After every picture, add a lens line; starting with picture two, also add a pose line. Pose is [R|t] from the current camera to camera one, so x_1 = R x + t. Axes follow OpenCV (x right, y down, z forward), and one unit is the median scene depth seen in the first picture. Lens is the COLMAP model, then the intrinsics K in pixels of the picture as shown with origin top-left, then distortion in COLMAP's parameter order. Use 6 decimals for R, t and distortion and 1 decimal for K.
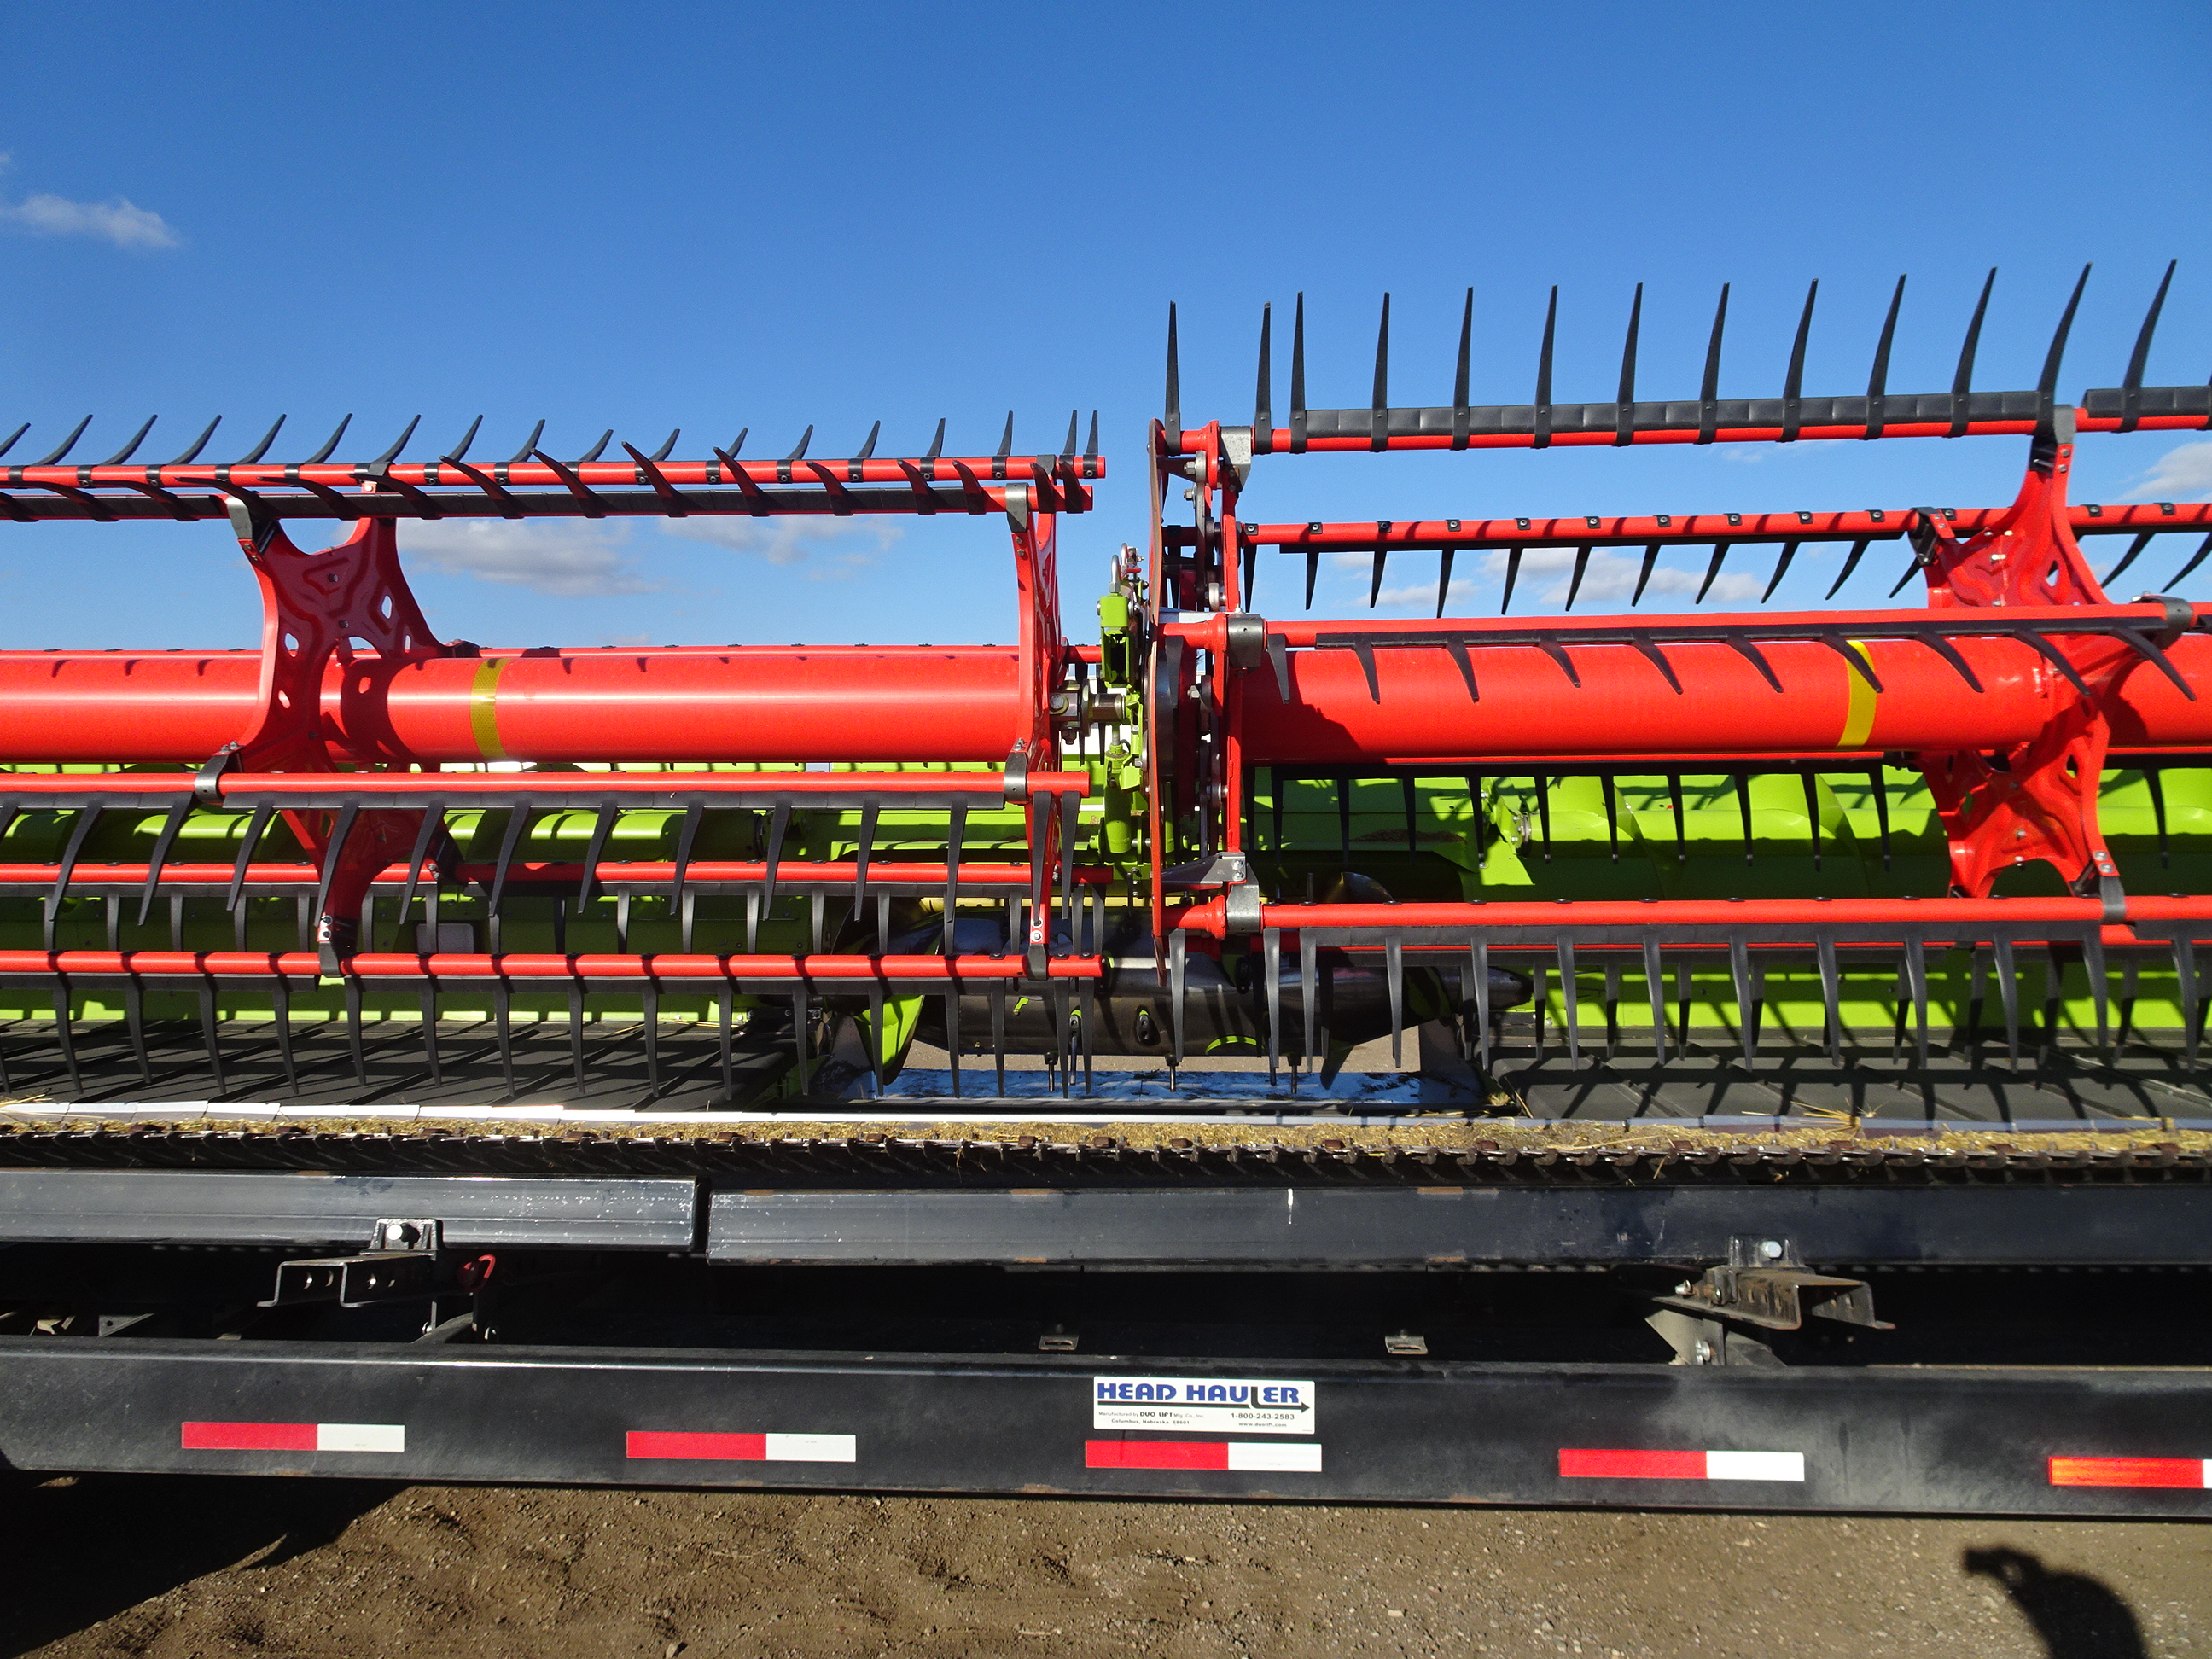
lens RADIAL K [[2252.7, 0, 1106.0], [0, 2252.7, 829.5], [0, 0, 1]] dist [-0.002236, -0.001496]
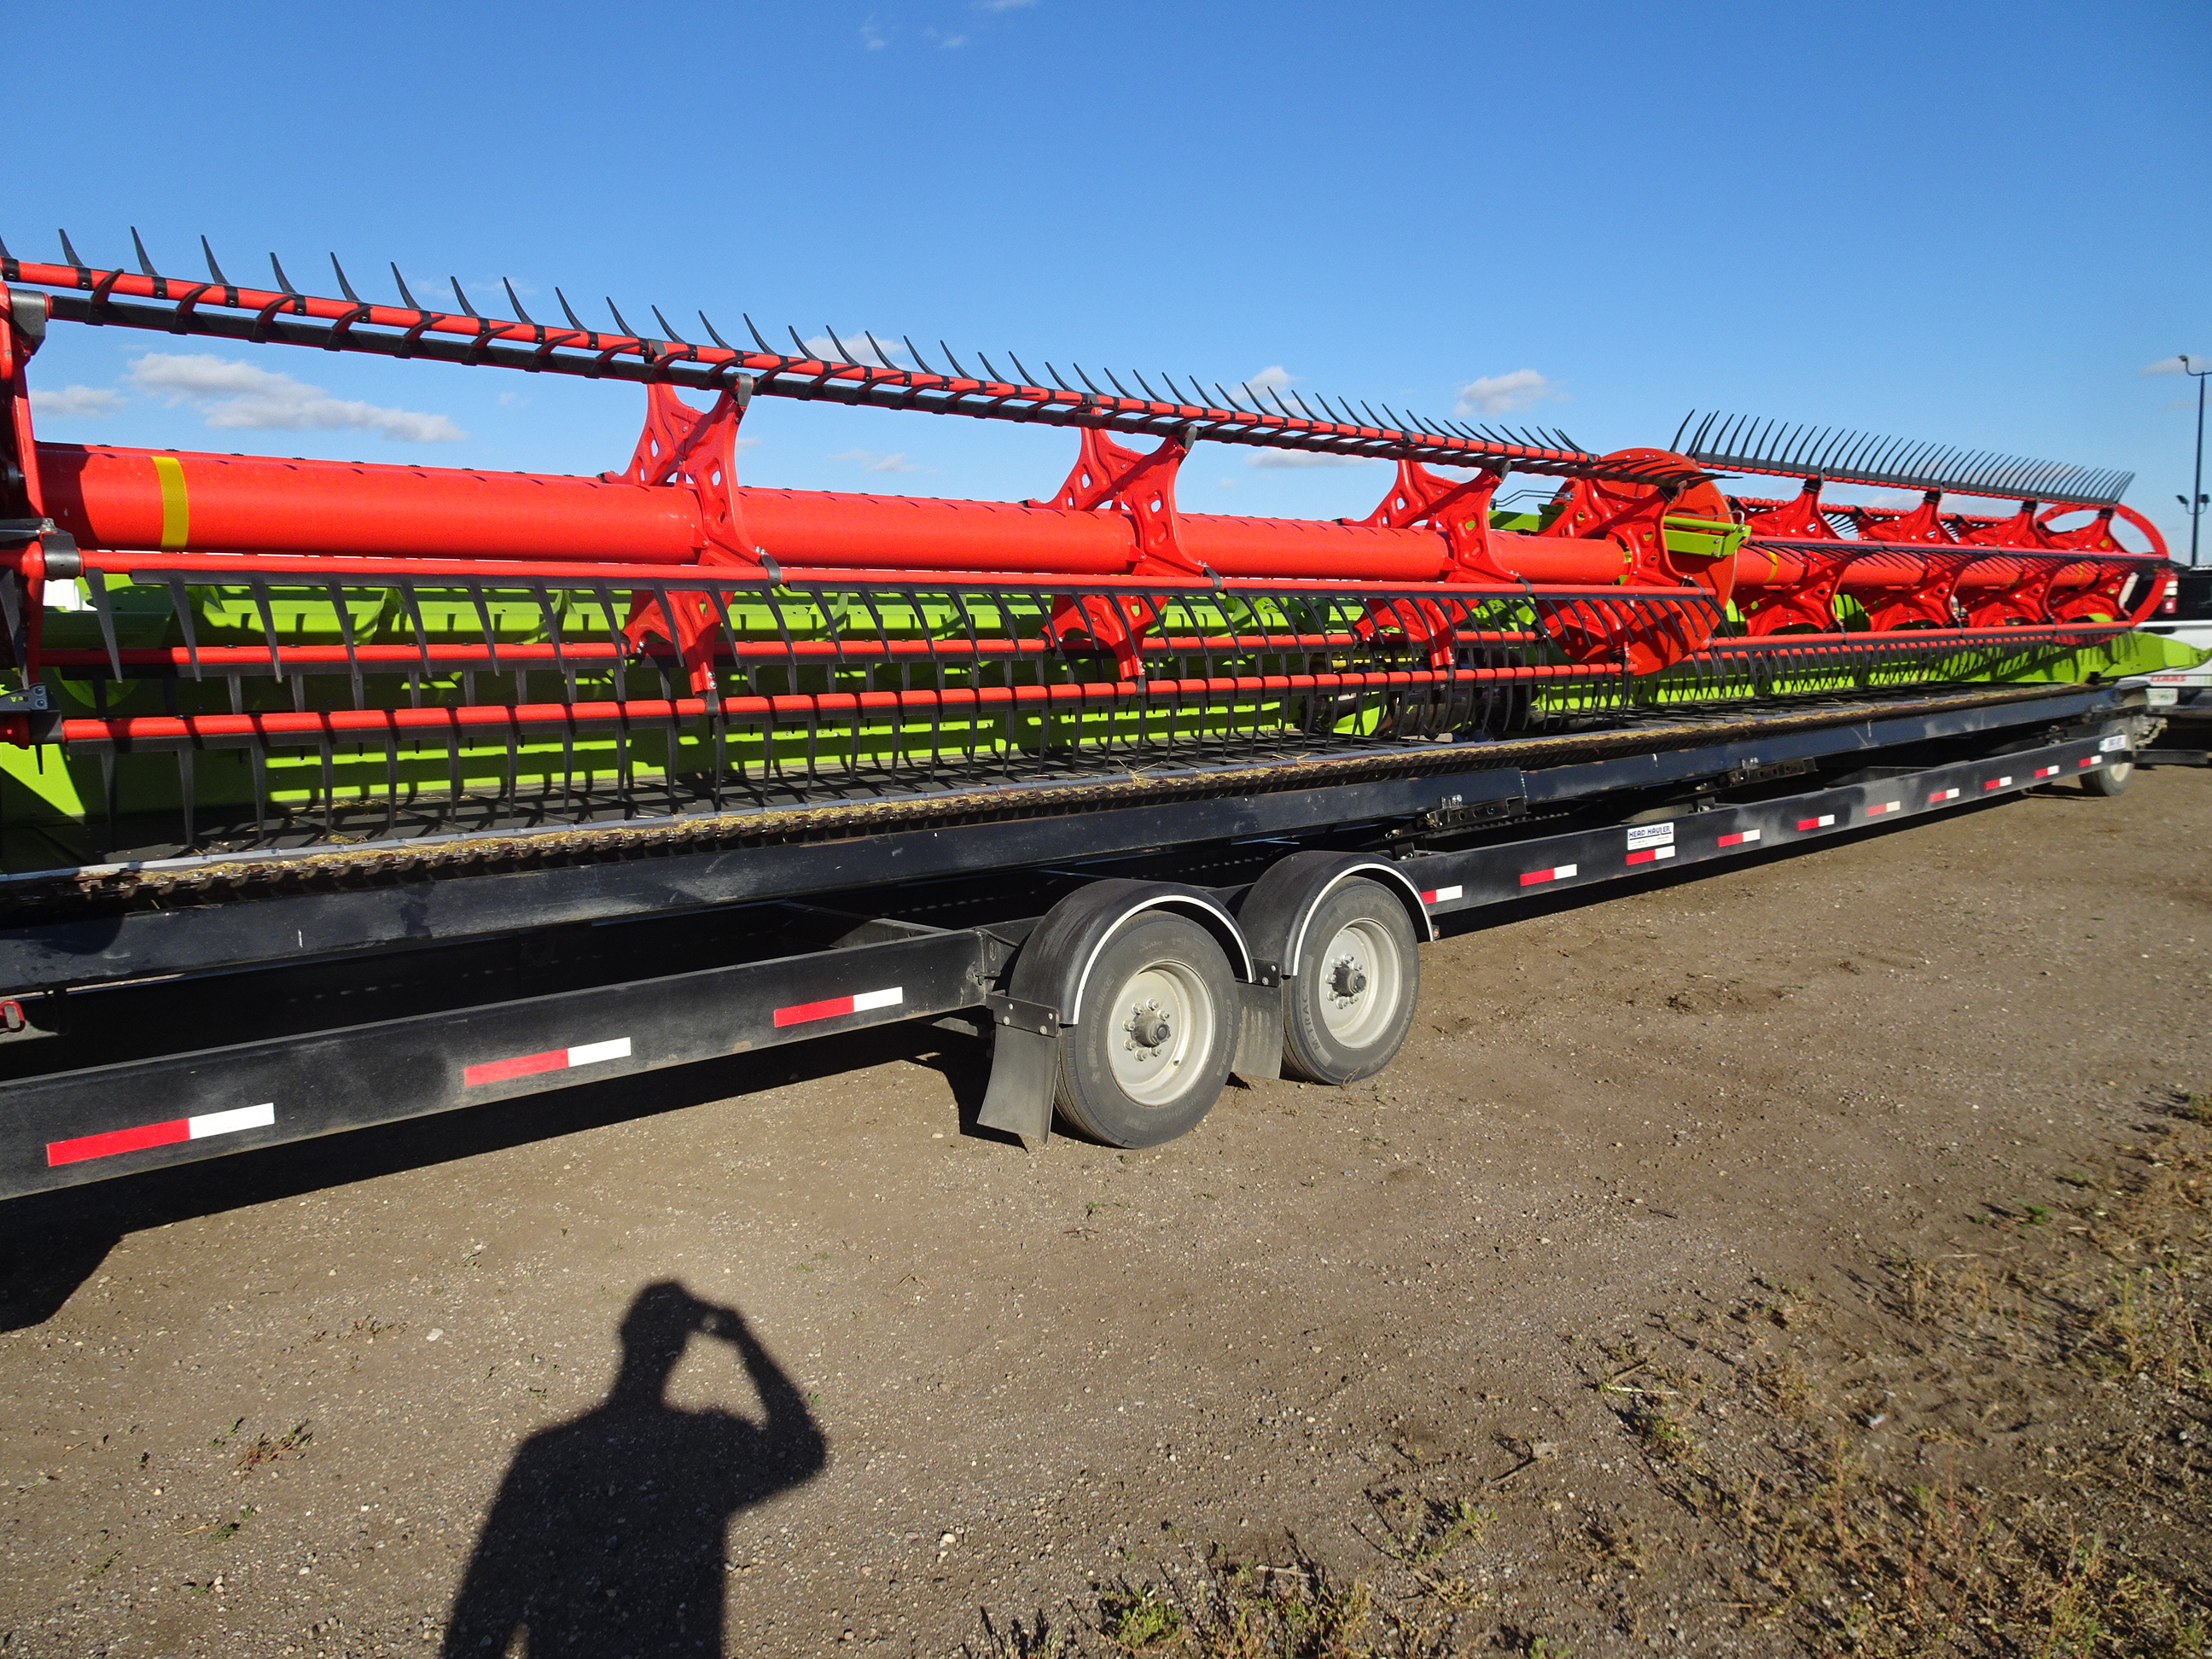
lens RADIAL K [[1727.8, 0, 1106.0], [0, 1727.8, 829.5], [0, 0, 1]] dist [0.004330, 0.001522]
pose [[0.665470, -0.090723, 0.740891, -0.923918], [-0.002617, 0.992297, 0.123858, 0.001523], [-0.746420, -0.084362, 0.660106, 0.077378]]
